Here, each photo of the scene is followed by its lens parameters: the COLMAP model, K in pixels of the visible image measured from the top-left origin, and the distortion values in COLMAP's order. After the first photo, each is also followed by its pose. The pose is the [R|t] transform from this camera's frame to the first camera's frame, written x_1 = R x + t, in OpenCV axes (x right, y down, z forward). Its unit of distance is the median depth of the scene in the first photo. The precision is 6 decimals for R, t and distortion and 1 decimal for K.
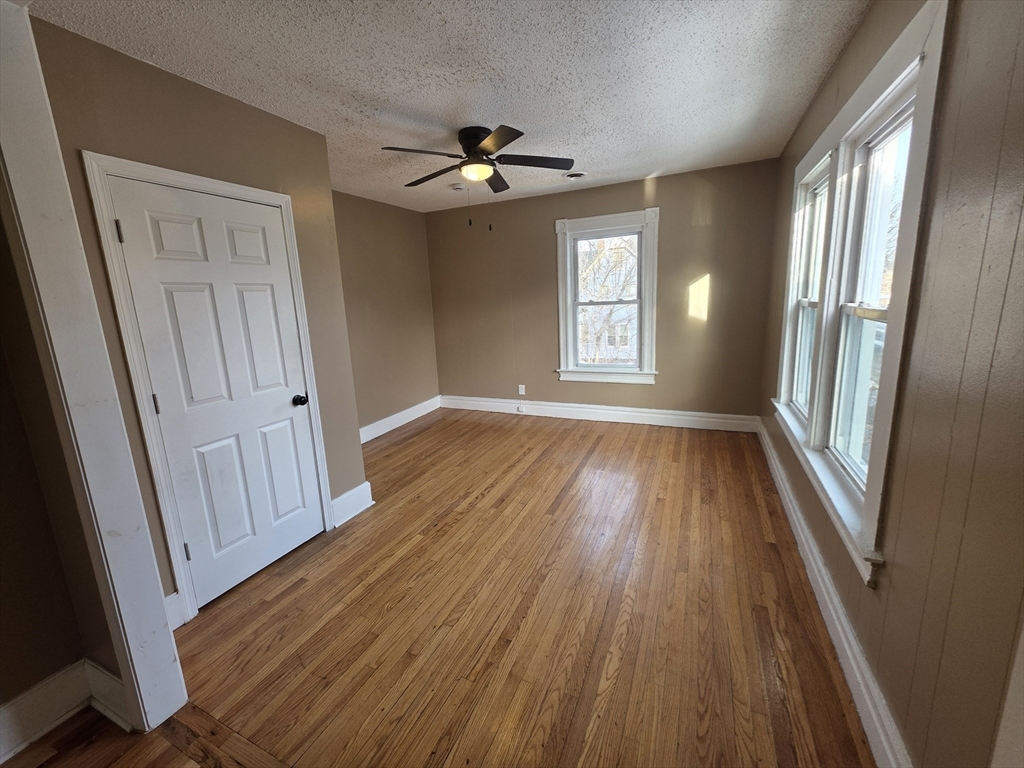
lens RADIAL K [[407.4, 0, 508.0], [0, 407.4, 378.4], [0, 0, 1]] dist [0.005147, -0.000153]
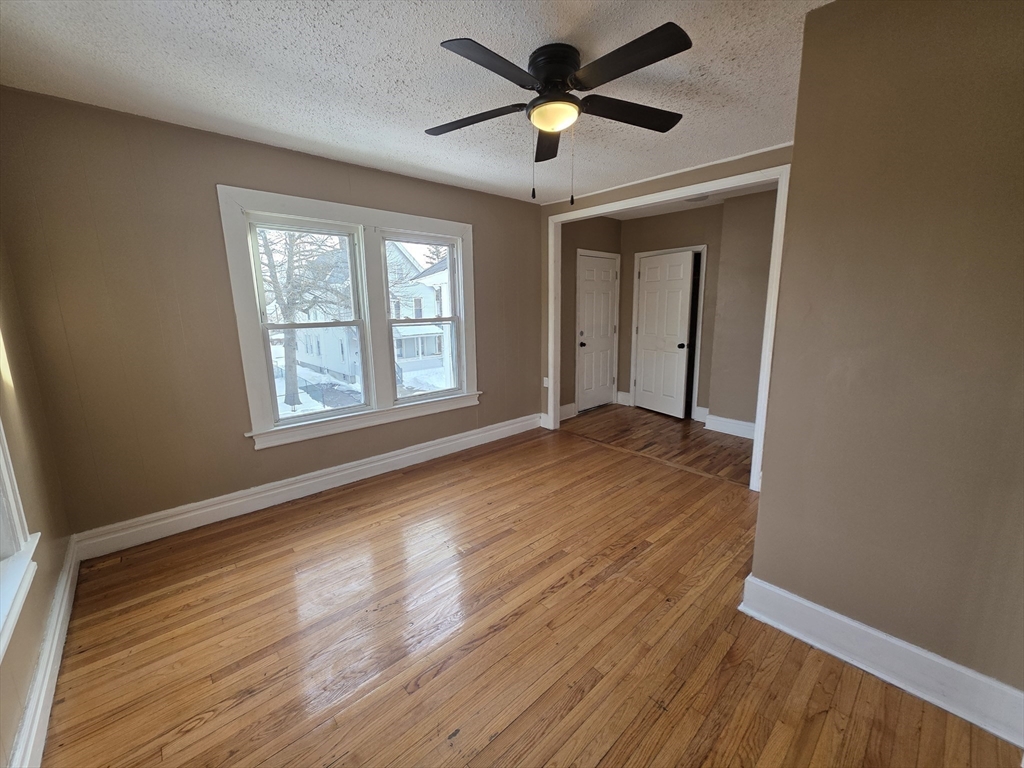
lens RADIAL K [[407.4, 0, 508.0], [0, 407.4, 378.4], [0, 0, 1]] dist [0.005147, -0.000153]
pose [[-0.917846, -0.010574, 0.396796, -0.258904], [0.132903, 0.933761, 0.332306, -0.316022], [-0.374027, 0.357741, -0.855643, 1.649838]]
